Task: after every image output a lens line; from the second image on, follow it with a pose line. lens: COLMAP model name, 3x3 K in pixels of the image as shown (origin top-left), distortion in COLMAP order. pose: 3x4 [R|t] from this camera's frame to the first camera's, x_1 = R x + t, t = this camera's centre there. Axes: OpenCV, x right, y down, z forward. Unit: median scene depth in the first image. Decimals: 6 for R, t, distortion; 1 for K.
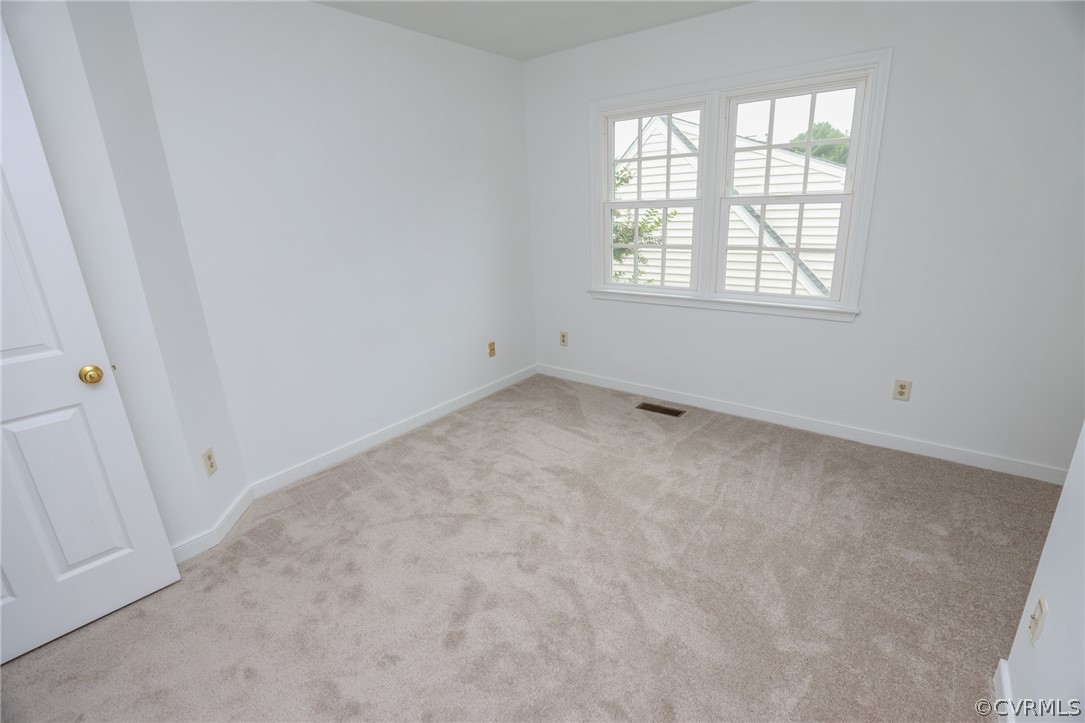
lens RADIAL K [[496.5, 0, 545.4], [0, 496.5, 362.5], [0, 0, 1]] dist [-0.021355, 0.000392]
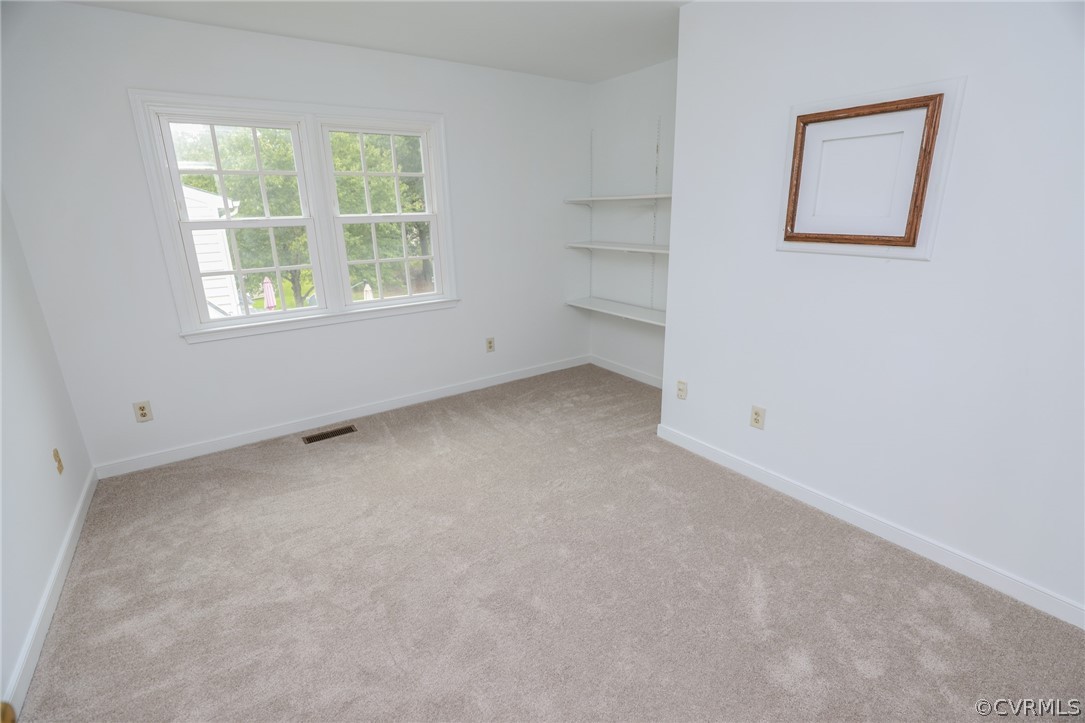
lens RADIAL K [[496.5, 0, 545.6], [0, 496.5, 361.2], [0, 0, 1]] dist [-0.021355, 0.000392]
pose [[0.296690, -0.242126, 0.923770, -0.516963], [0.298392, 0.942395, 0.151173, -0.061643], [-0.907159, 0.230794, 0.351848, 0.264492]]
